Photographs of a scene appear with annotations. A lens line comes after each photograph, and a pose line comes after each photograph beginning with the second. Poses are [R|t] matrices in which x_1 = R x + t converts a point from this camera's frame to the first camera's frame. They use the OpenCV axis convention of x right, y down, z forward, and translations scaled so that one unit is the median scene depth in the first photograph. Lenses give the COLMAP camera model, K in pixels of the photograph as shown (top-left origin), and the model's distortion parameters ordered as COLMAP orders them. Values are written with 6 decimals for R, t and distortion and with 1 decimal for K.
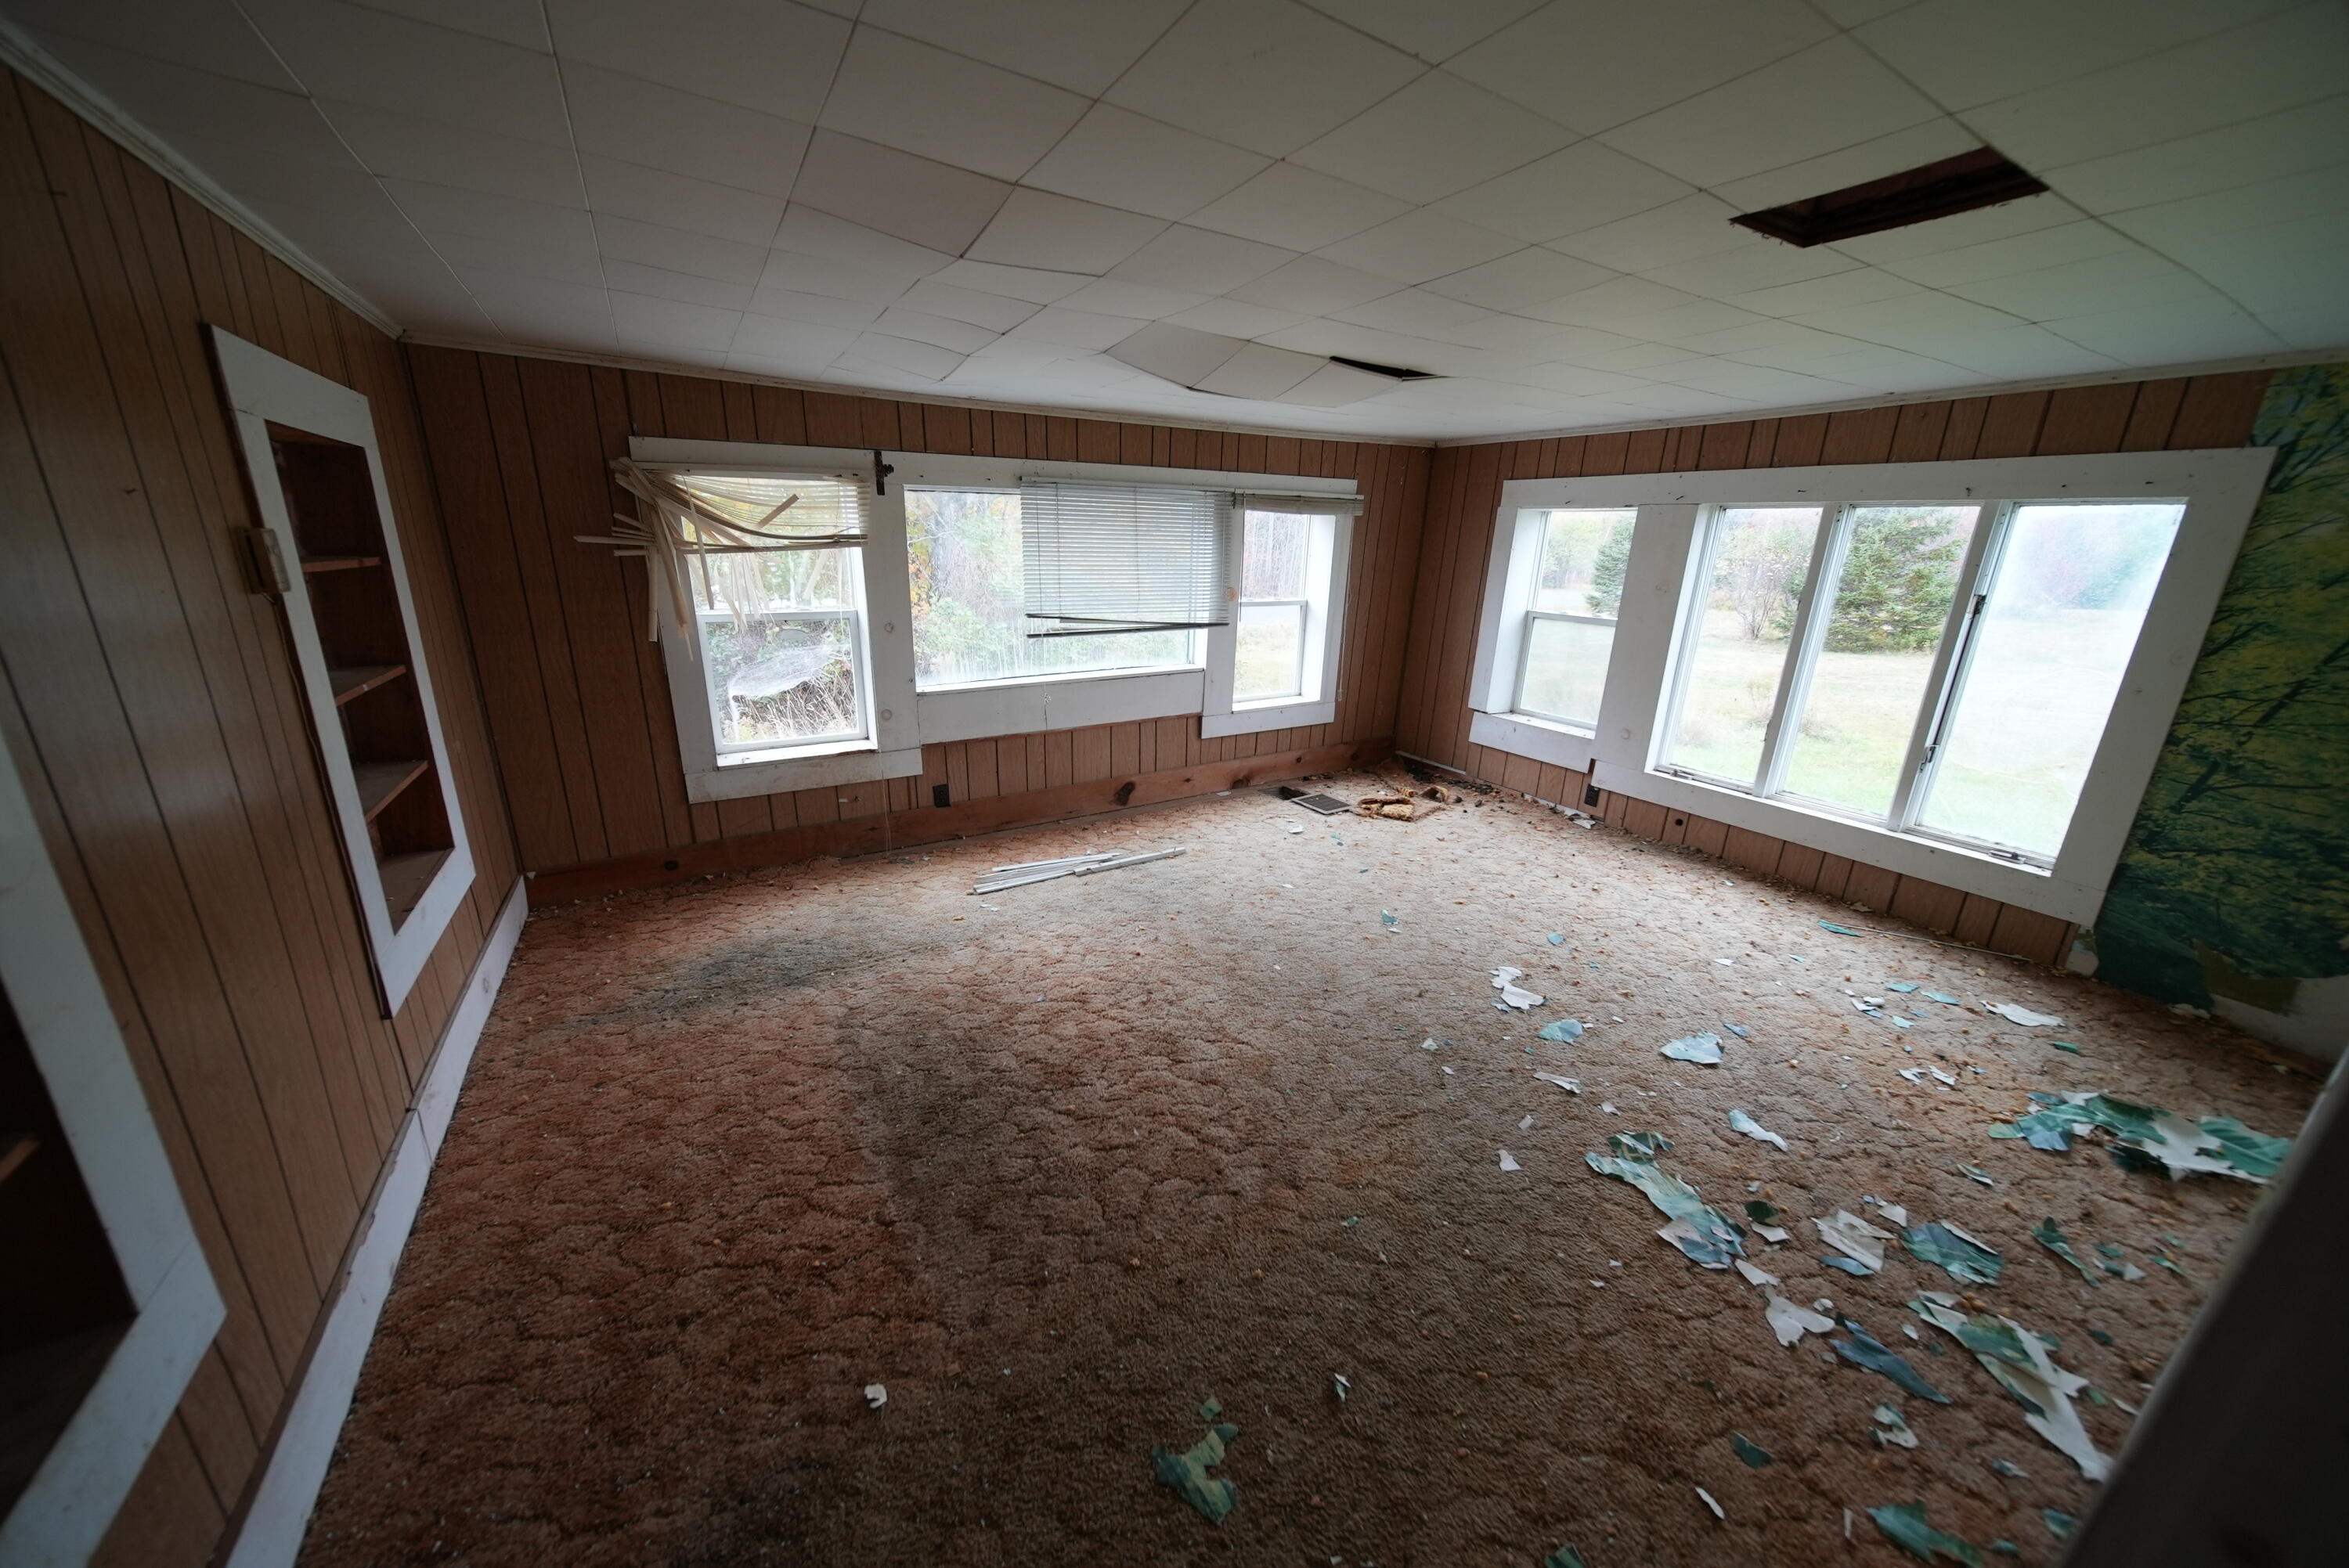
lens RADIAL K [[820.5, 0, 1164.9], [0, 820.5, 777.2], [0, 0, 1]] dist [-0.000760, -0.000594]
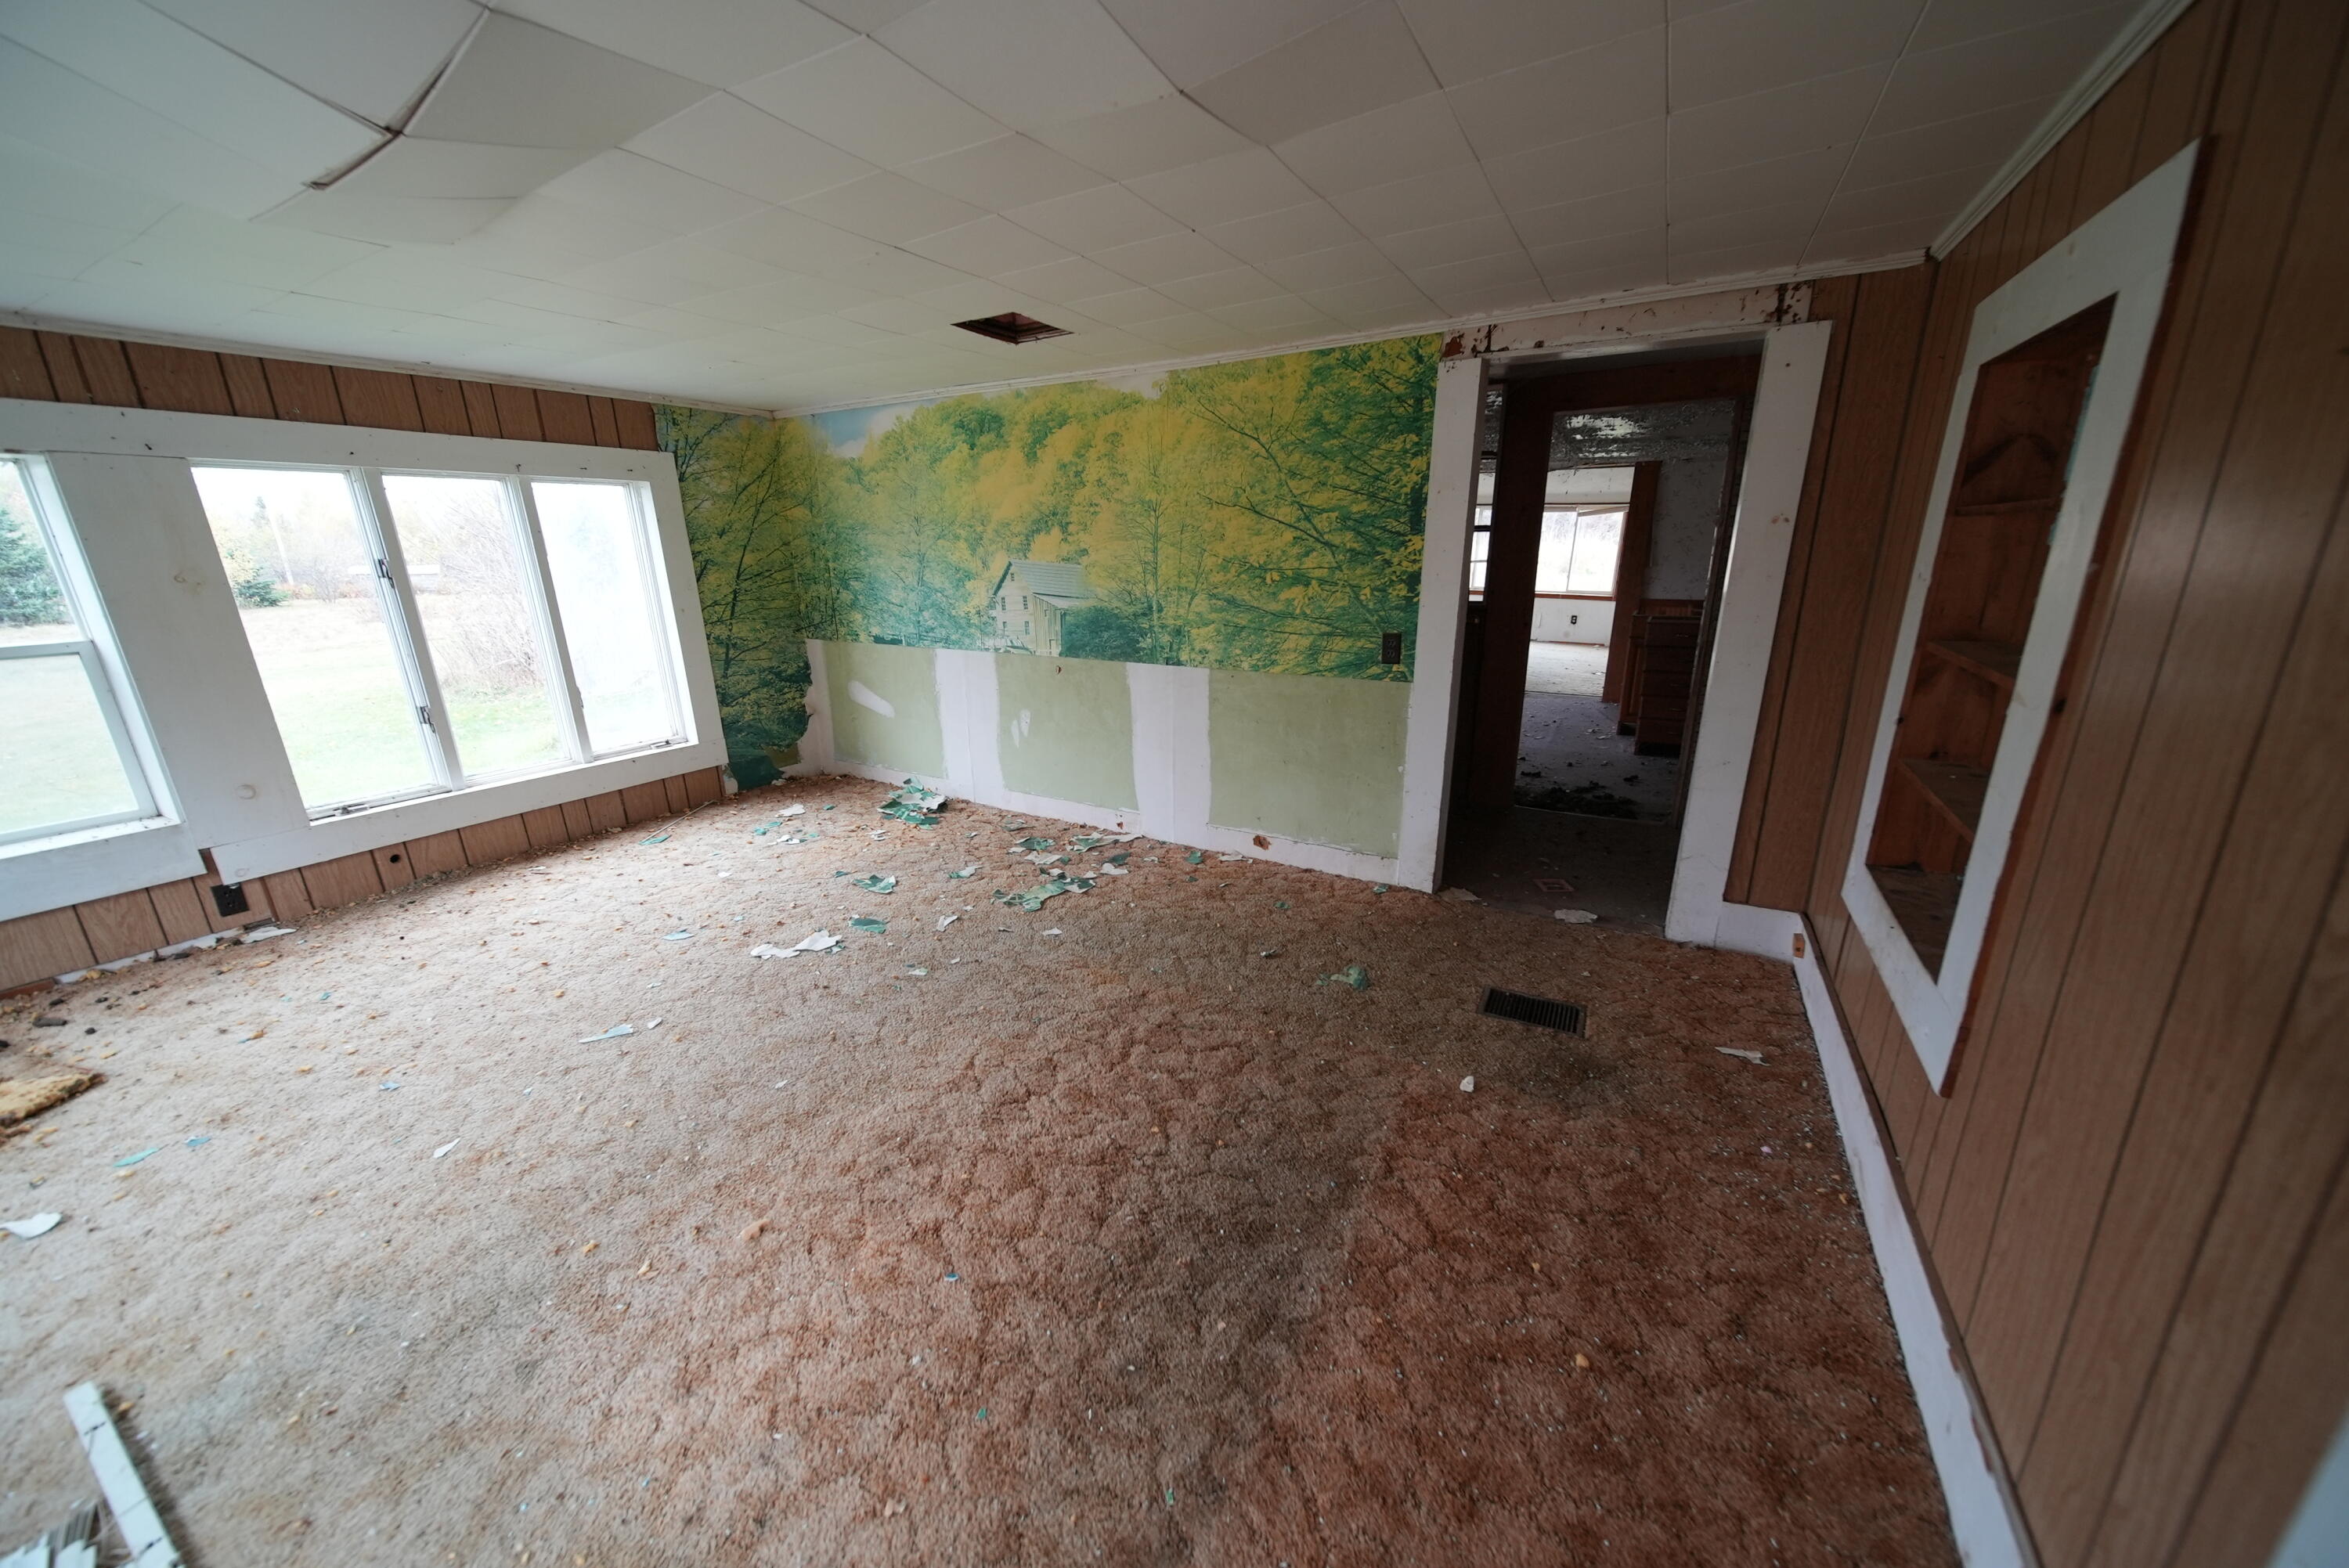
lens RADIAL K [[820.5, 0, 1171.2], [0, 820.5, 785.3], [0, 0, 1]] dist [-0.000760, -0.000594]
pose [[-0.493319, -0.262951, 0.829152, -0.554697], [0.250760, 0.869756, 0.425022, -0.217659], [-0.832920, 0.417589, -0.363129, 0.835217]]
